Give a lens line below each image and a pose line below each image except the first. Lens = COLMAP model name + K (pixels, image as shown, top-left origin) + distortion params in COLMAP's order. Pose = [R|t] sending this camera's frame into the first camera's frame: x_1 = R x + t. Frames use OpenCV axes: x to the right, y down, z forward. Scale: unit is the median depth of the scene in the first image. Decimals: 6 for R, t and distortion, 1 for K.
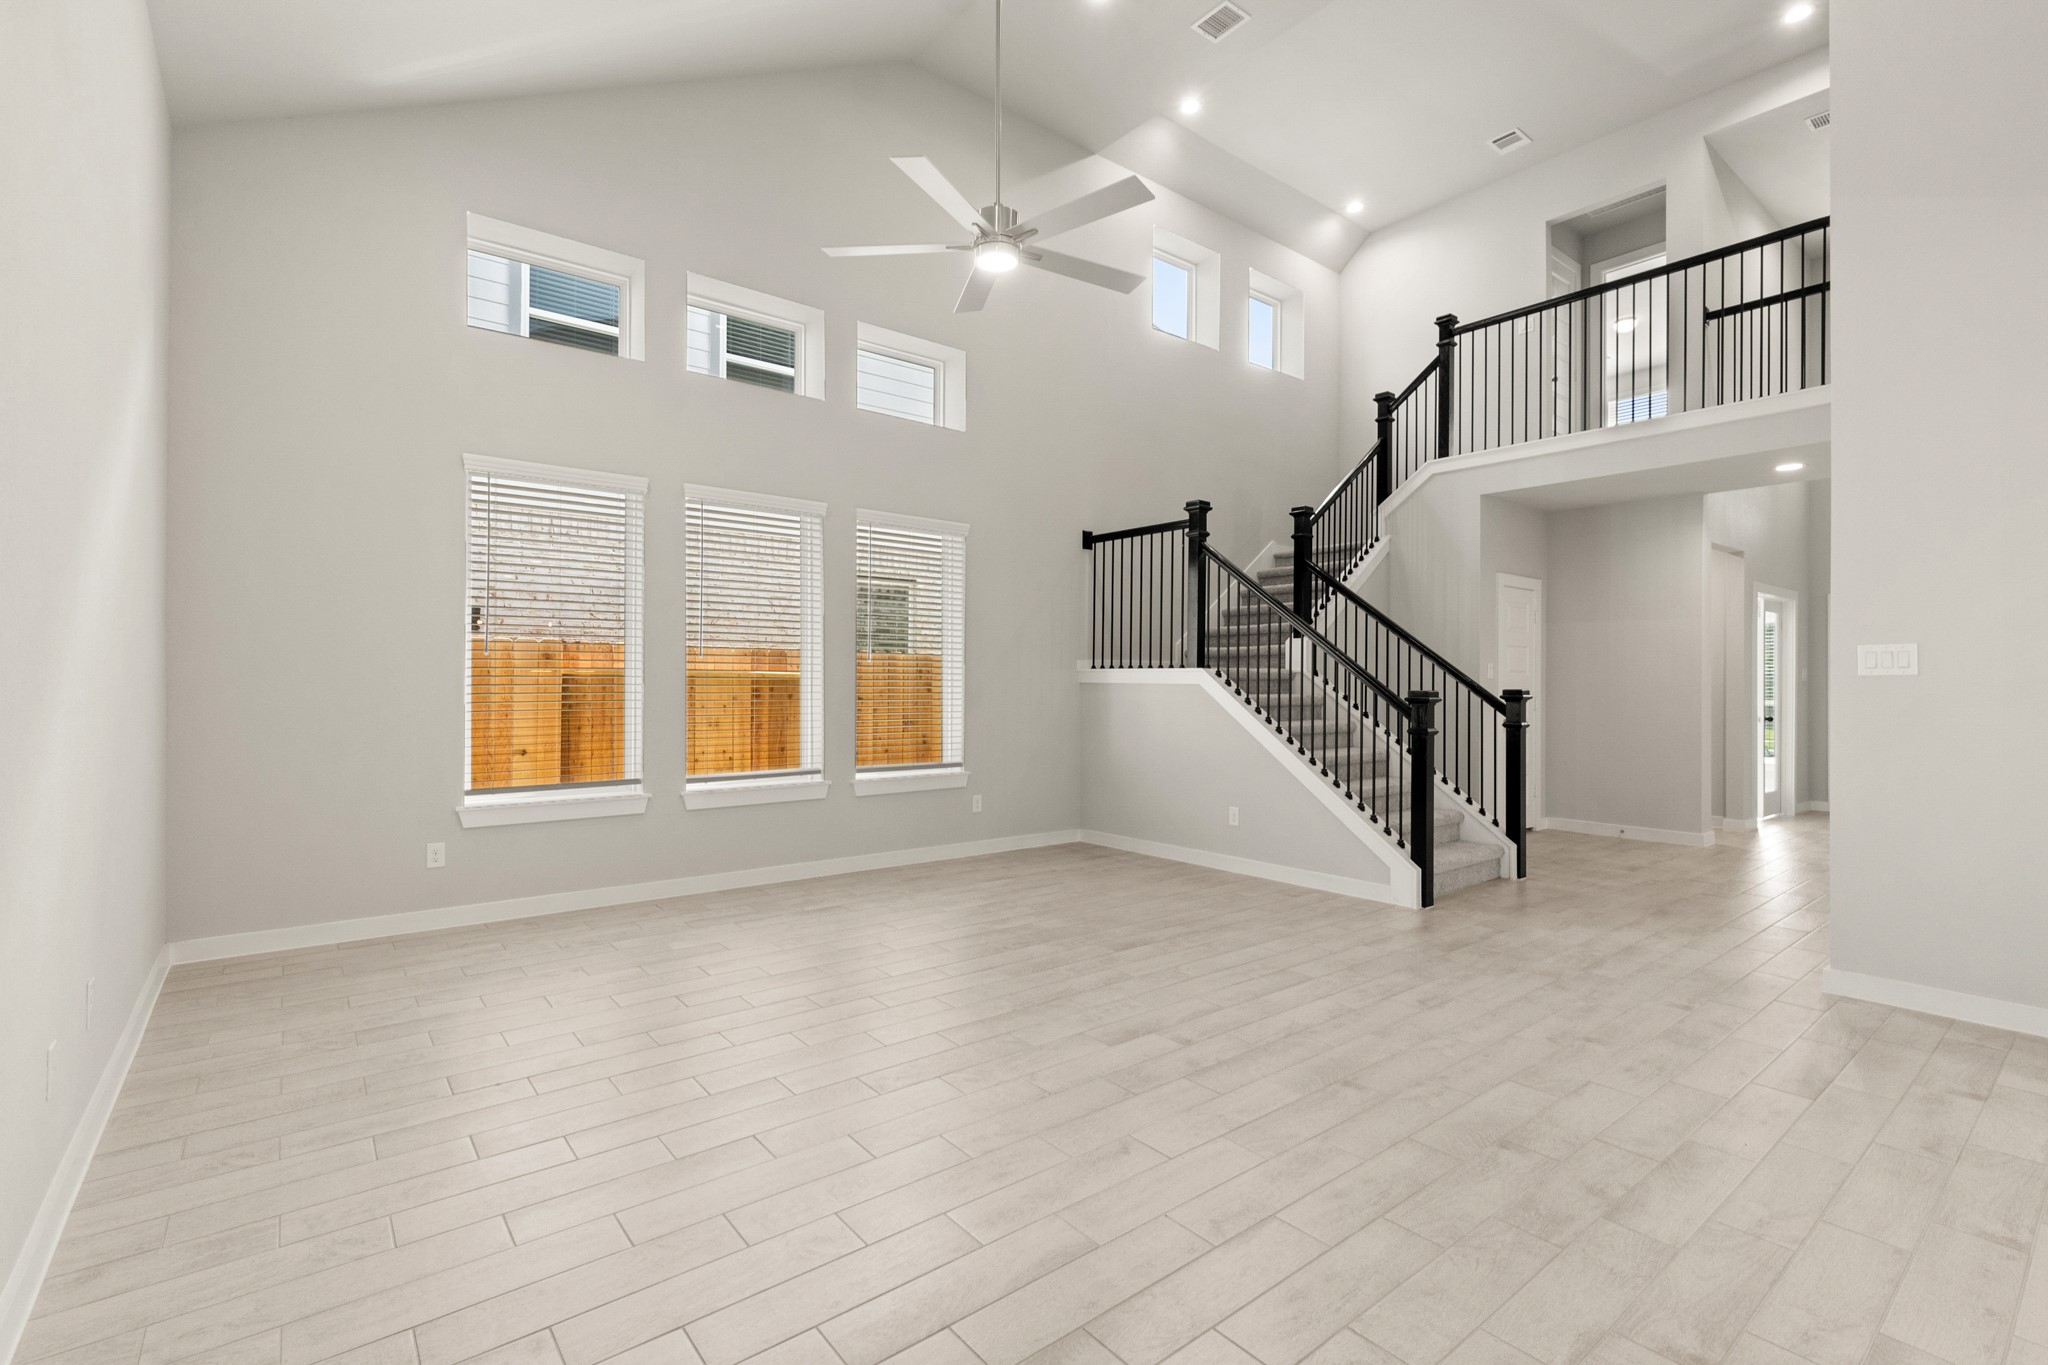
lens RADIAL K [[886.7, 0, 1024.0], [0, 886.7, 682.5], [0, 0, 1]] dist [0.002997, 0.000198]
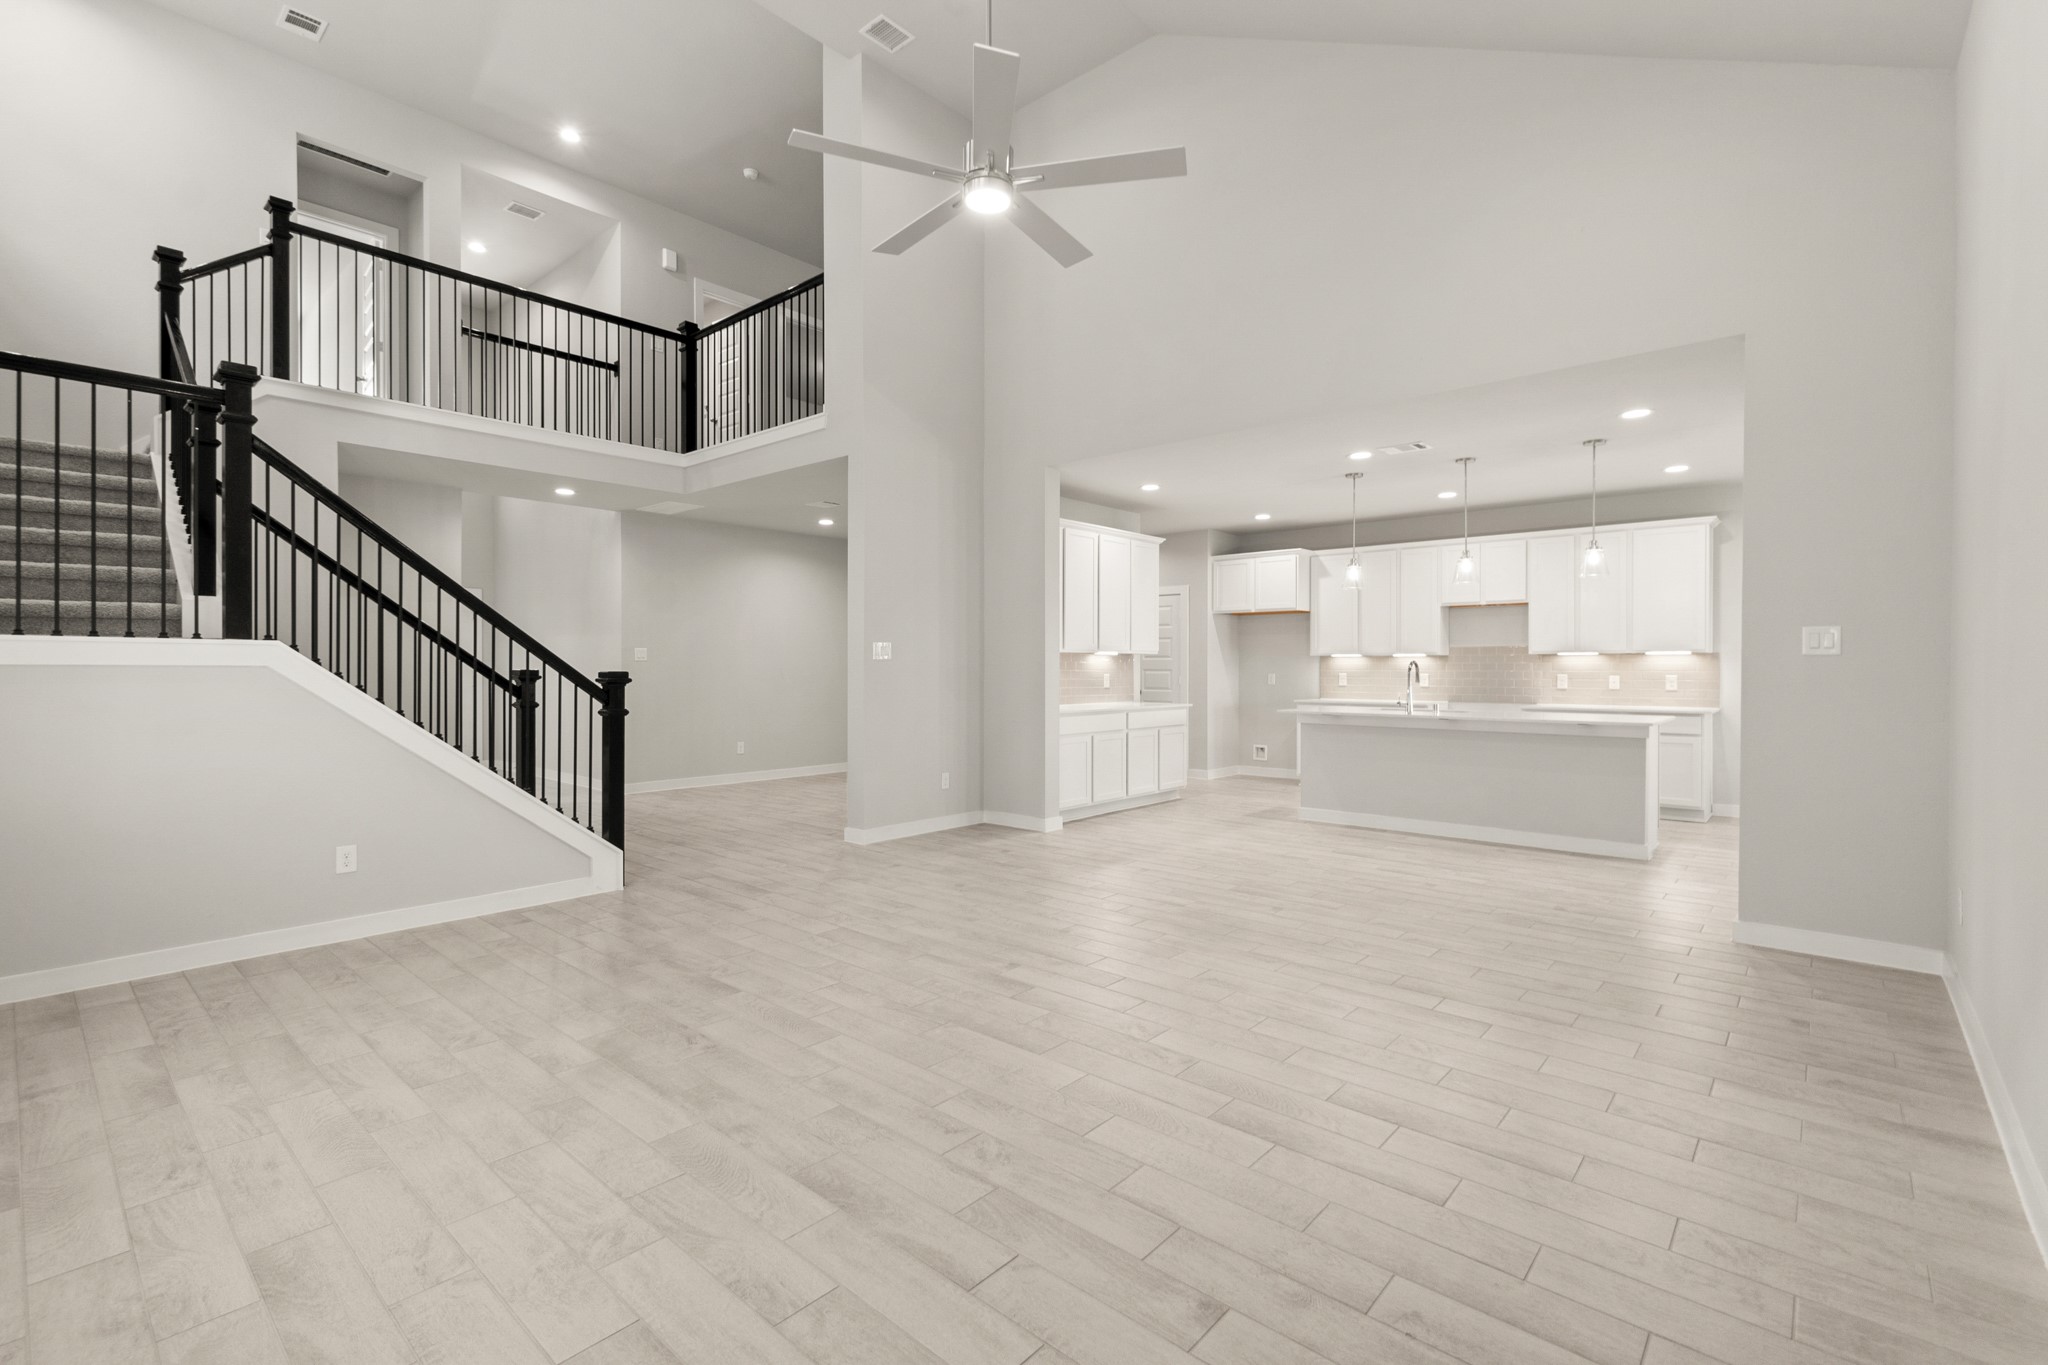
lens RADIAL K [[890.8, 0, 979.4], [0, 890.8, 691.2], [0, 0, 1]] dist [0.001938, 0.000418]
pose [[-0.112721, -0.032804, 0.993085, -0.680565], [-0.001741, 0.999460, 0.032817, -0.003813], [-0.993625, 0.001970, -0.112717, 0.805842]]
